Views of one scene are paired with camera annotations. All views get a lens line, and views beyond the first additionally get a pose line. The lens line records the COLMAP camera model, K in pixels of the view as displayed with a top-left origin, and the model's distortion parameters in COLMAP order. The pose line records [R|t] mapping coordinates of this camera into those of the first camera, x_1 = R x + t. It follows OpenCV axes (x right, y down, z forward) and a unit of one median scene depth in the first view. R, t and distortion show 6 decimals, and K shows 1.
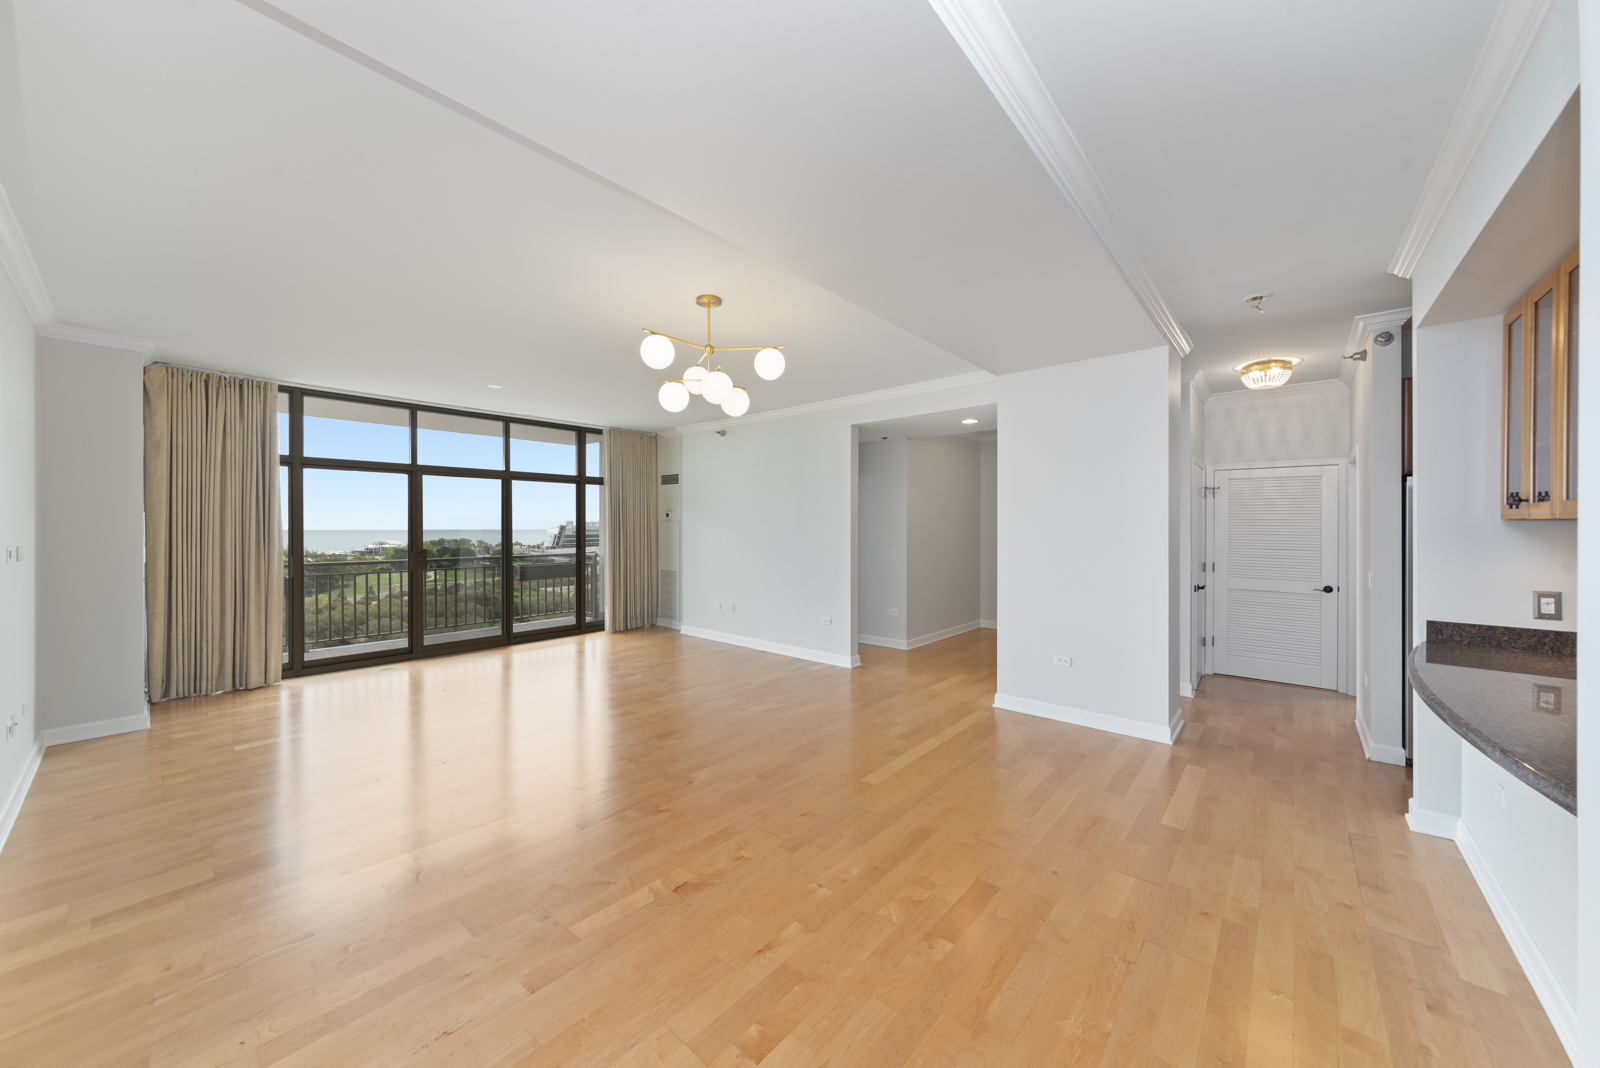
lens RADIAL K [[566.4, 0, 795.4], [0, 566.4, 531.0], [0, 0, 1]] dist [0.000378, 0.000290]
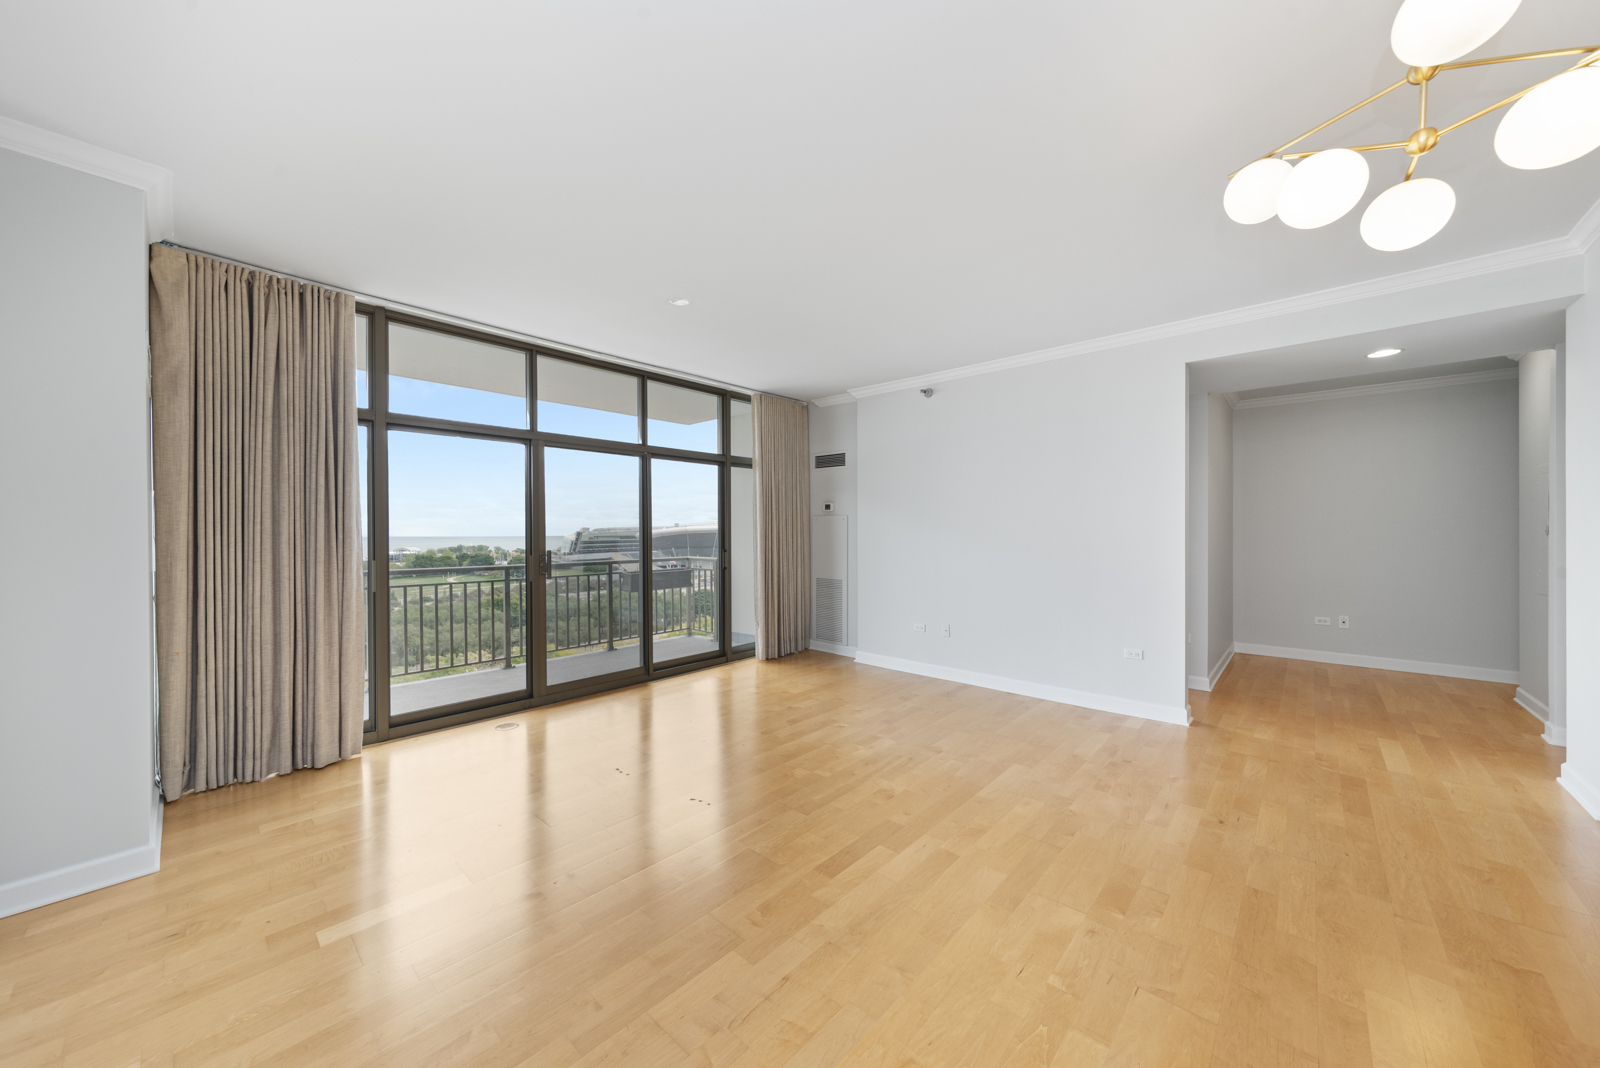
lens RADIAL K [[562.3, 0, 793.3], [0, 562.3, 537.7], [0, 0, 1]] dist [0.002066, 0.000235]
pose [[0.999735, -0.003629, -0.022752, -0.405760], [0.003675, 0.999991, 0.001996, 0.019000], [0.022744, -0.002080, 0.999739, 0.371847]]
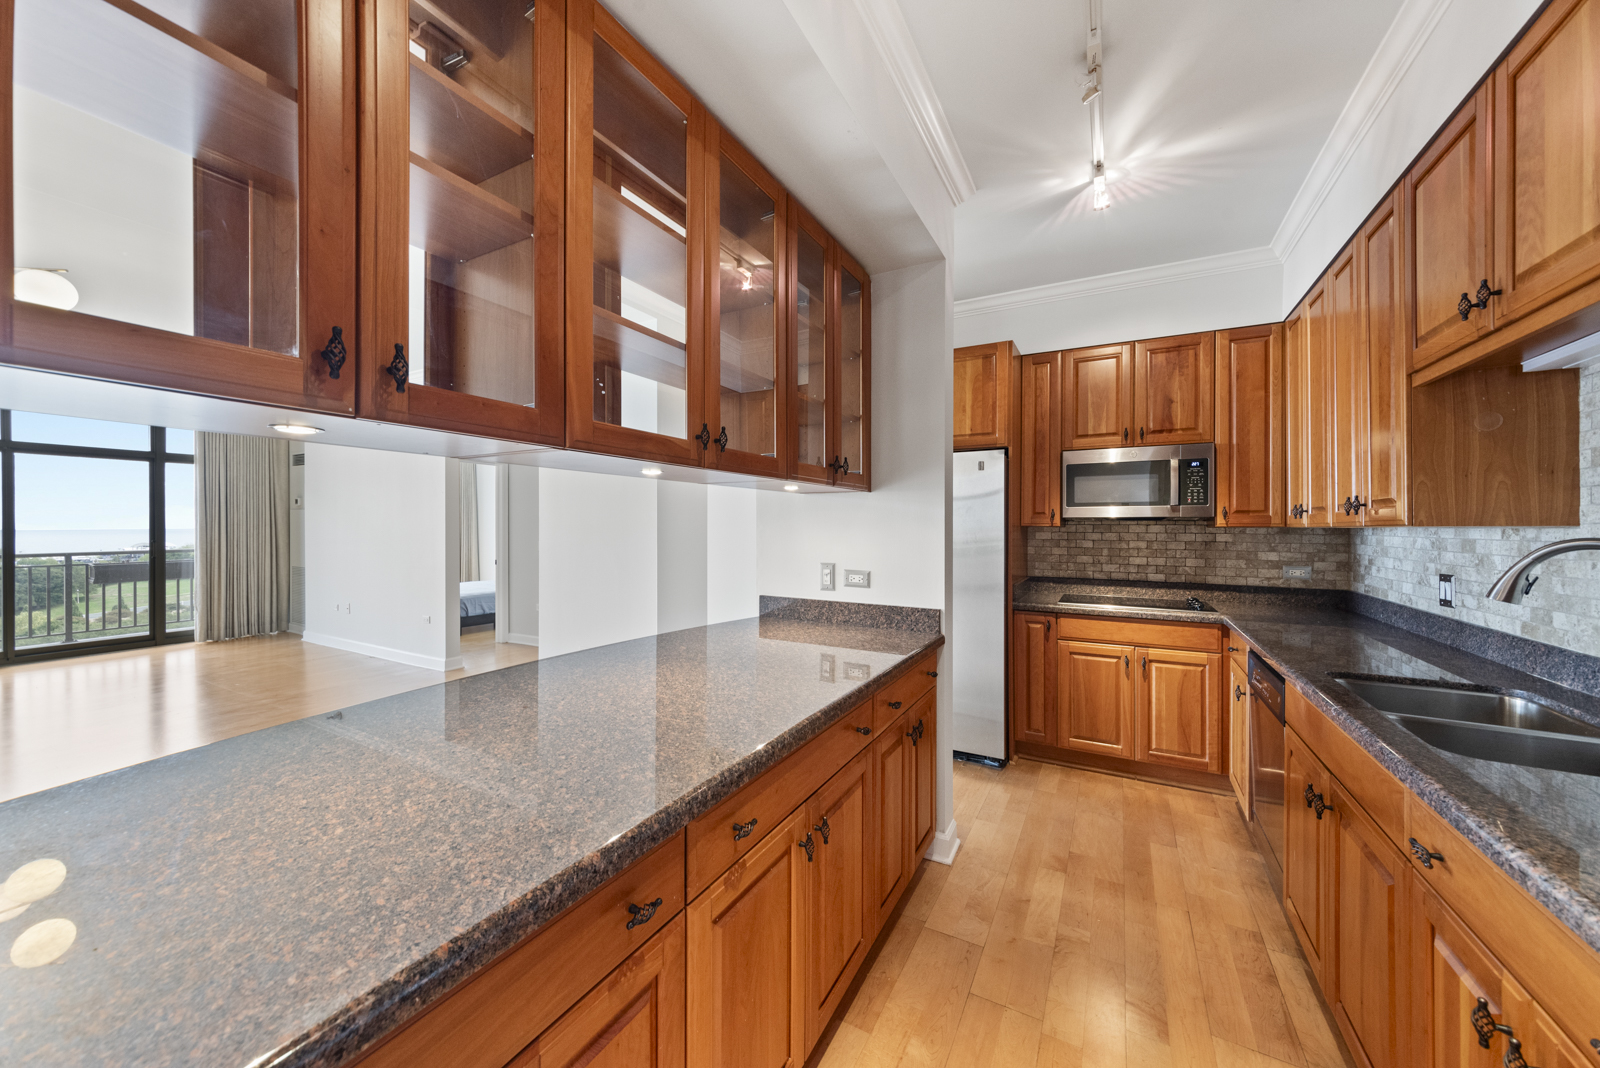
lens RADIAL K [[566.4, 0, 795.4], [0, 566.4, 531.0], [0, 0, 1]] dist [0.000378, 0.000290]
pose [[0.977604, 0.001730, 0.210447, 0.520765], [-0.000822, 0.999990, -0.004403, 0.028756], [-0.210452, 0.004131, 0.977595, 0.023561]]
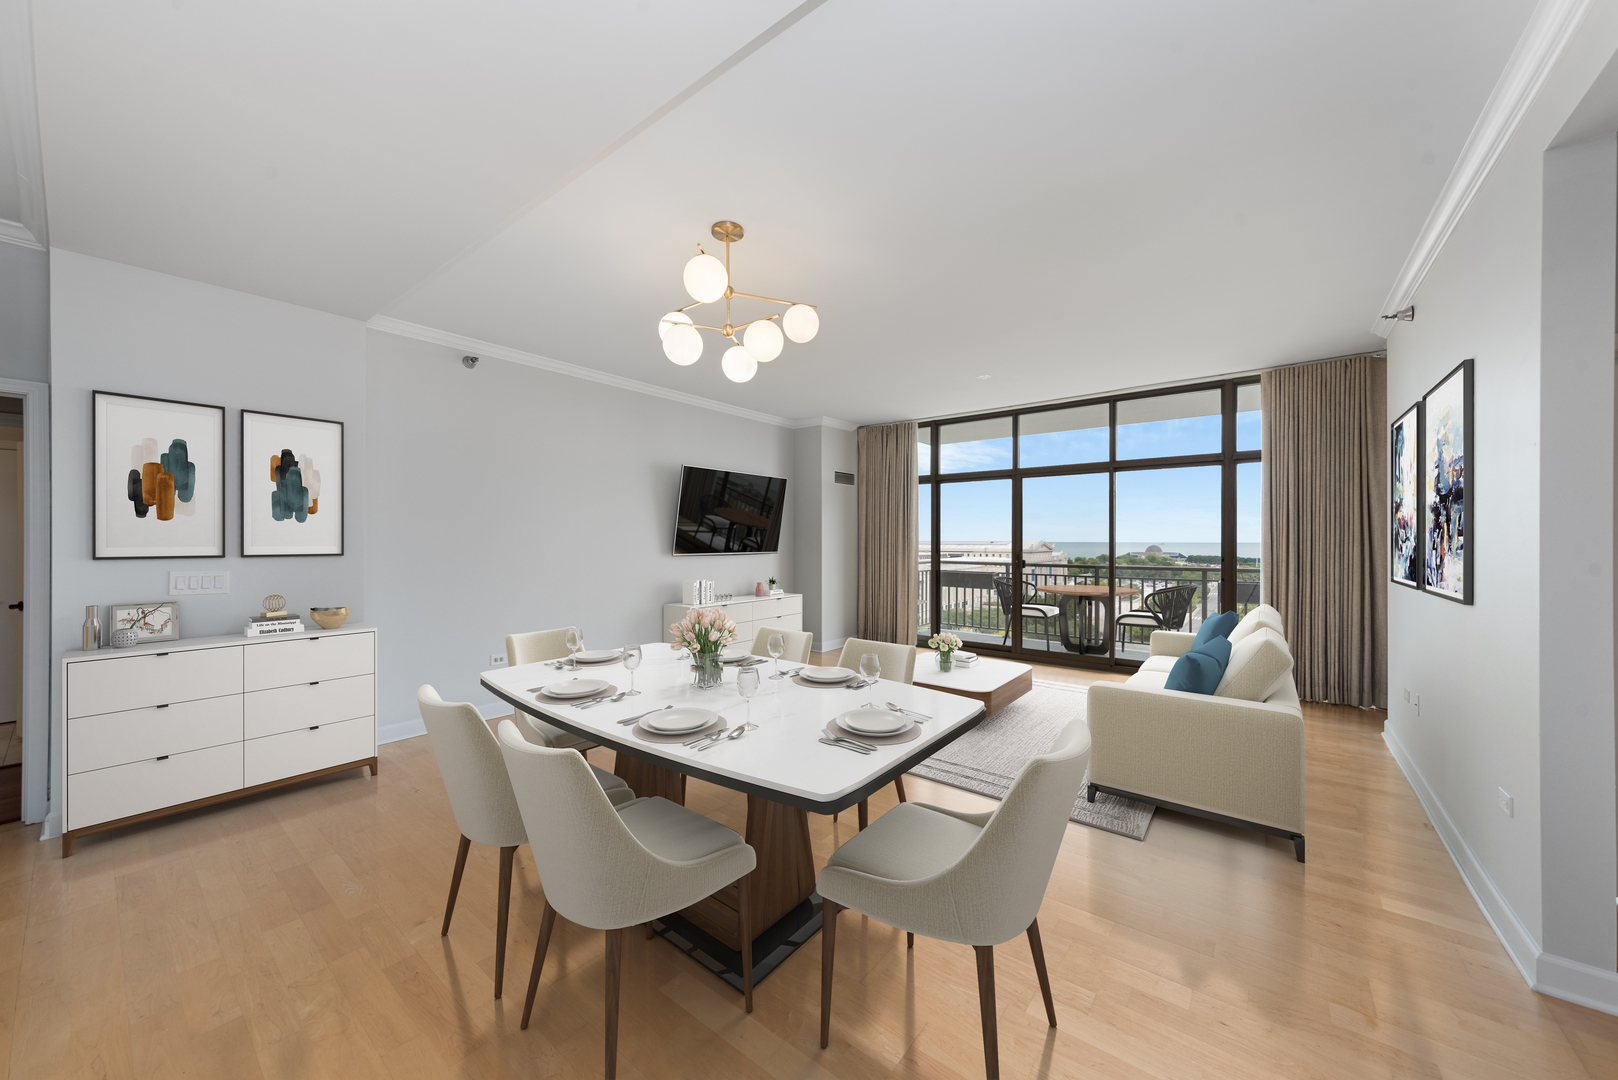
lens RADIAL K [[572.8, 0, 804.4], [0, 572.8, 537.0], [0, 0, 1]] dist [0.000378, 0.000290]
pose [[0.052946, 0.006914, -0.998573, 0.419563], [0.001303, 0.999975, 0.006993, -0.002326], [0.998597, -0.001671, 0.052935, 0.692688]]
